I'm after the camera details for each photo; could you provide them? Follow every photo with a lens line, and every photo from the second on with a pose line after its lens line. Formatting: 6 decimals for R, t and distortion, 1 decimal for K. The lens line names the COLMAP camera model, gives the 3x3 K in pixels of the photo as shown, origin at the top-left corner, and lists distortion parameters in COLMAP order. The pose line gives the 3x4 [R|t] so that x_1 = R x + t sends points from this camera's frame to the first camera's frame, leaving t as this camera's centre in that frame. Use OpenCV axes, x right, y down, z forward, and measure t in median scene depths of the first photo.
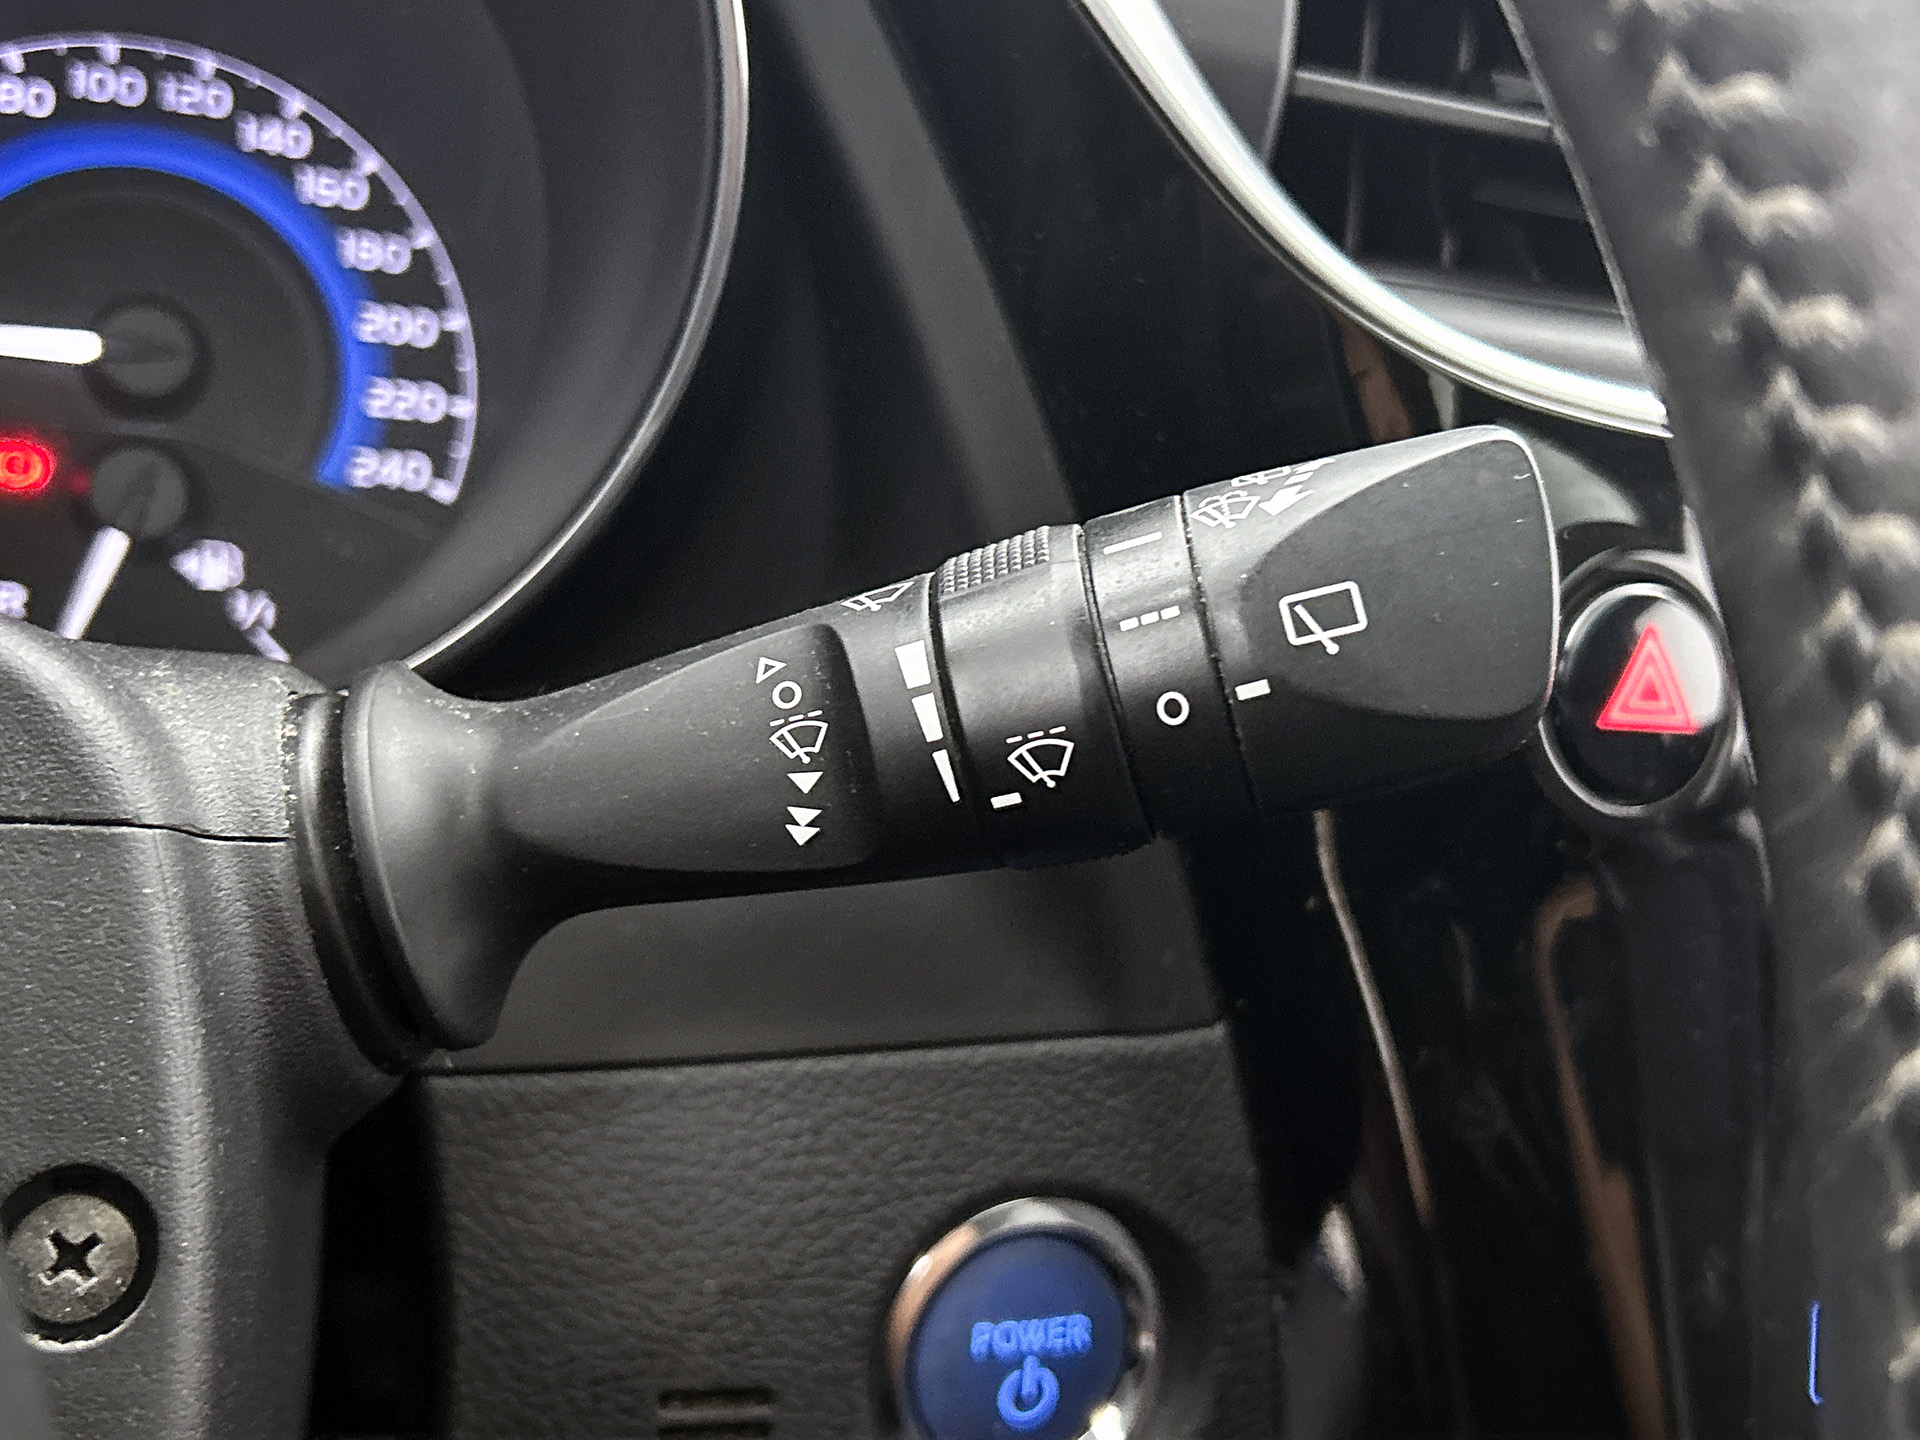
lens RADIAL K [[2124.5, 0, 960.0], [0, 2124.5, 720.0], [0, 0, 1]] dist [0.136949, -0.445787]
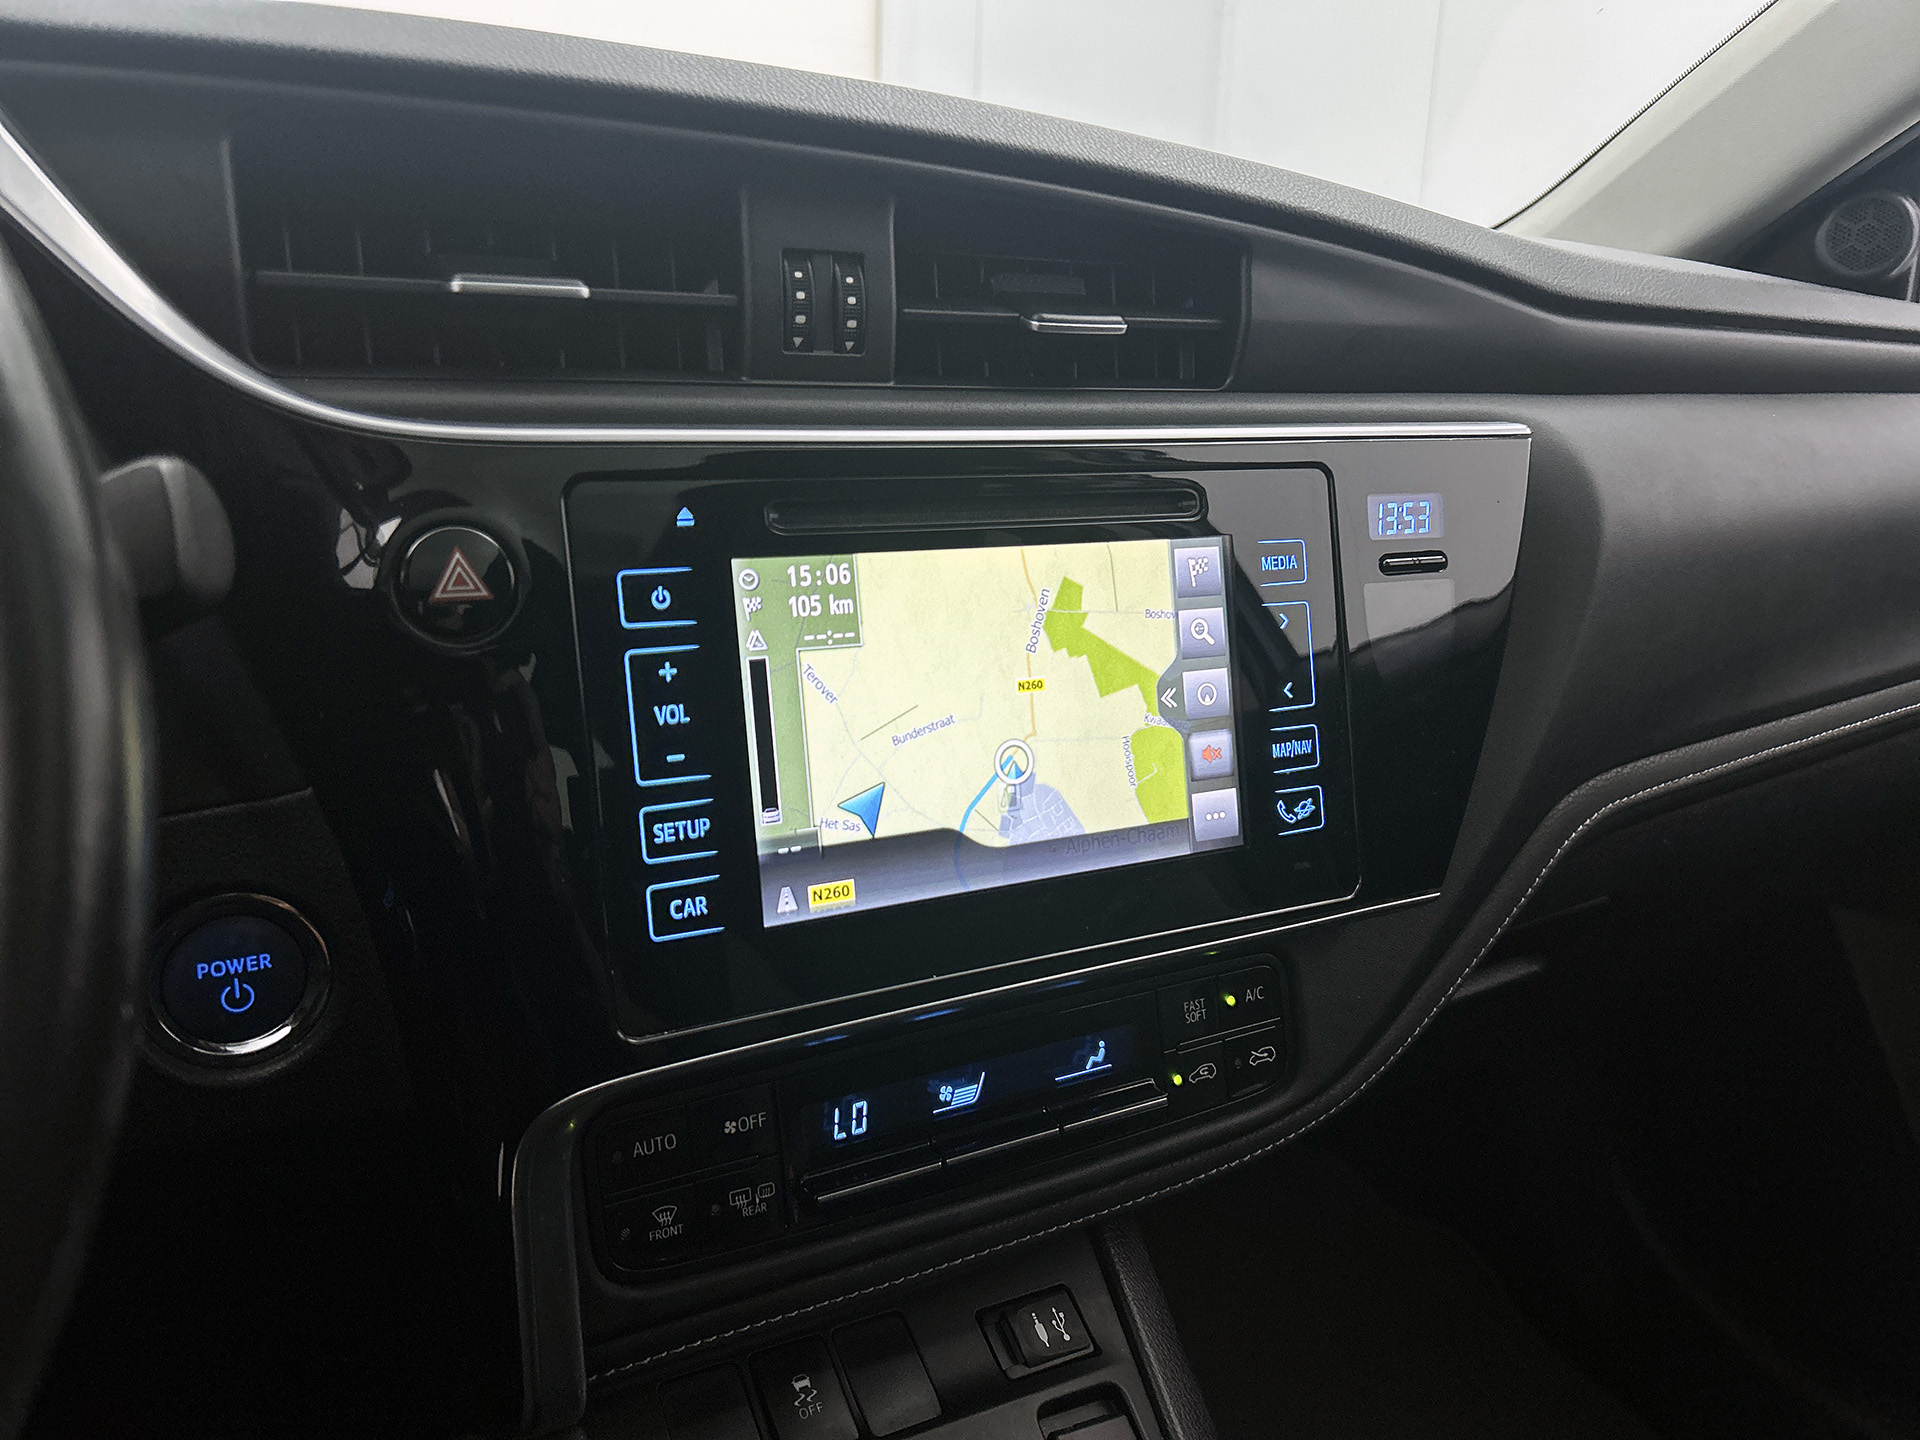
lens RADIAL K [[1491.5, 0, 960.0], [0, 1491.5, 720.0], [0, 0, 1]] dist [0.010699, 0.001097]
pose [[0.989198, -0.131087, 0.065605, 0.517867], [0.127938, 0.990515, 0.050111, 0.078467], [-0.071551, -0.041176, 0.996587, -0.285300]]
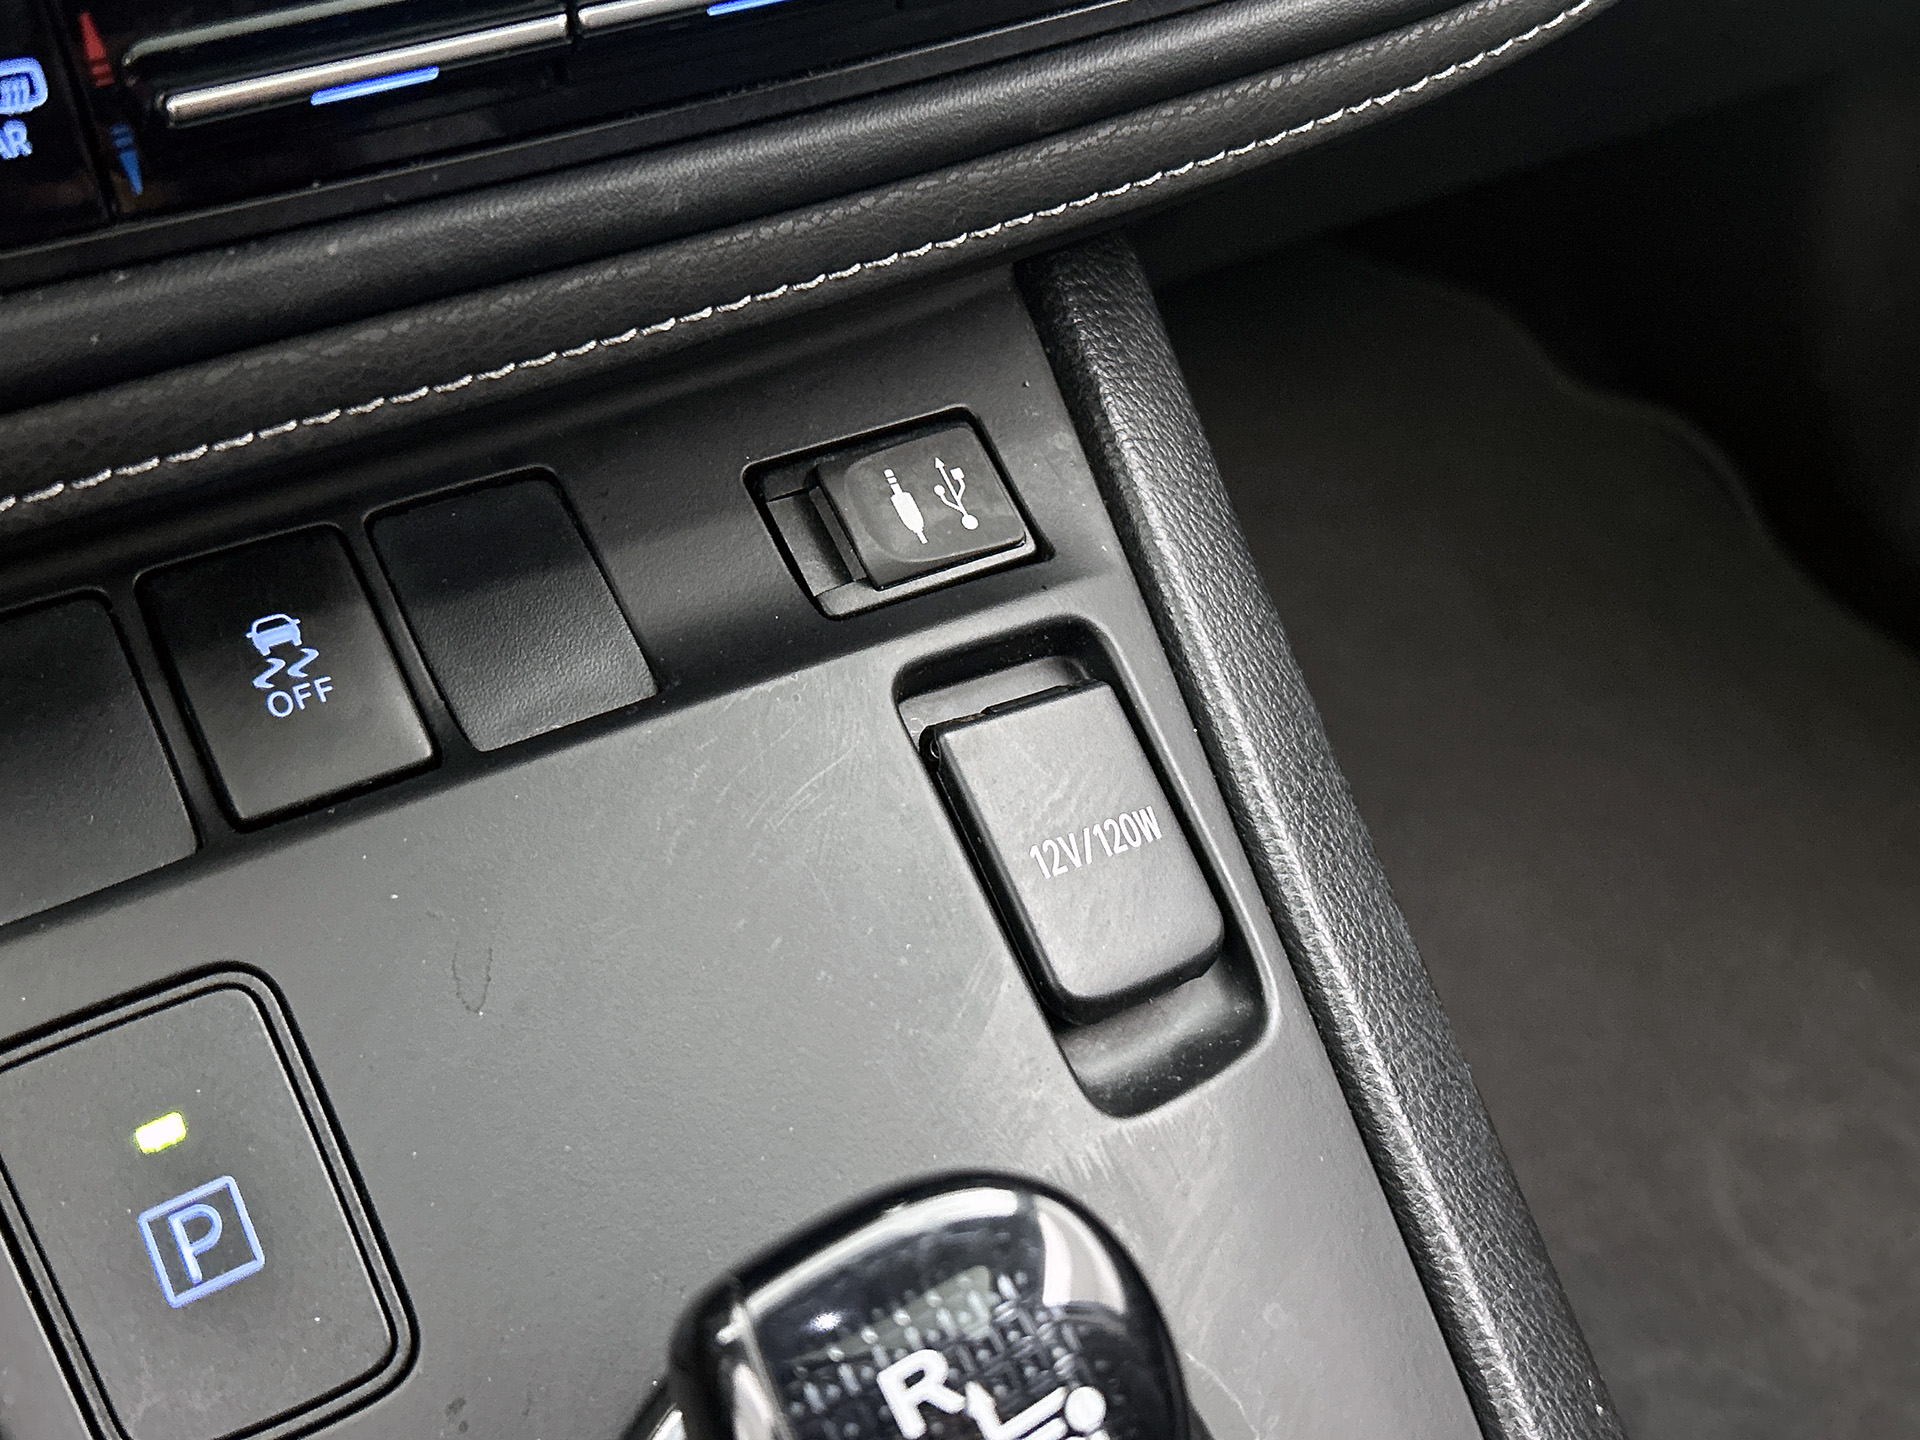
lens RADIAL K [[2044.1, 0, 965.6], [0, 2044.1, 759.7], [0, 0, 1]] dist [0.230196, -0.517844]
pose [[0.982126, -0.187847, 0.011897, 0.609188], [0.160285, 0.867814, 0.470328, 0.456711], [-0.098674, -0.460014, 0.882412, 0.360481]]
